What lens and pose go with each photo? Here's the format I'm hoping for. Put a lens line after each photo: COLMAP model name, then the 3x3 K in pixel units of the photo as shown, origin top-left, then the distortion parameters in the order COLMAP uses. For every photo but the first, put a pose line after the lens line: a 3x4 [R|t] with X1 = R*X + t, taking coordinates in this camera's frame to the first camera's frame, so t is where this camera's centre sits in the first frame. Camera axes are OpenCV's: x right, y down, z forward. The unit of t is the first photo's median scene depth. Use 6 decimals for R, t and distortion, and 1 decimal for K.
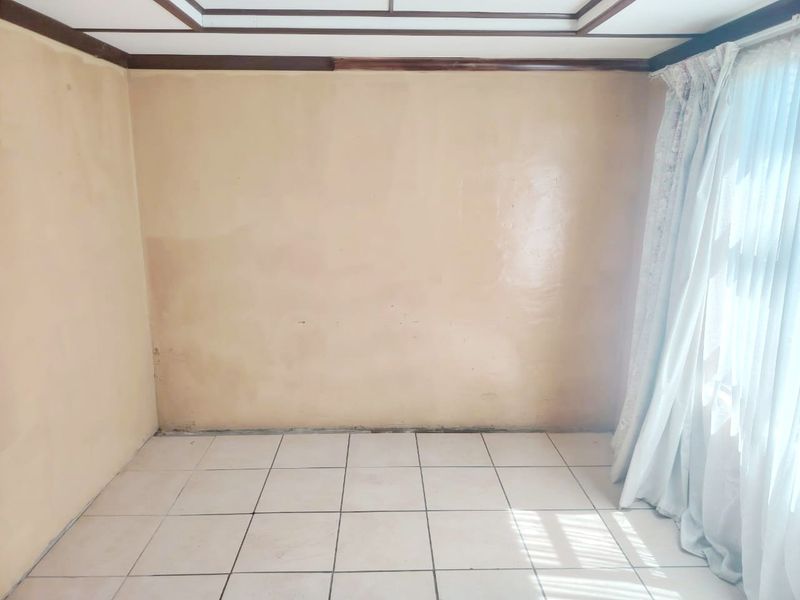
lens RADIAL K [[550.9, 0, 388.3], [0, 550.9, 301.0], [0, 0, 1]] dist [0.086000, -0.112790]
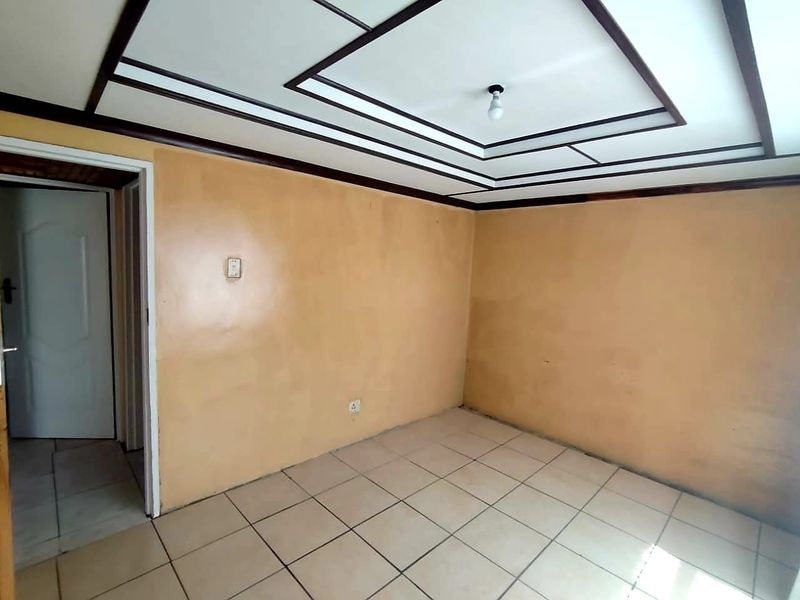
lens RADIAL K [[389.5, 0, 400.0], [0, 389.5, 300.0], [0, 0, 1]] dist [0.003883, -0.000063]
pose [[0.676141, 0.101795, -0.729706, 0.325971], [-0.207947, 0.976509, -0.056458, 0.017489], [0.706818, 0.189914, 0.681426, -0.042500]]
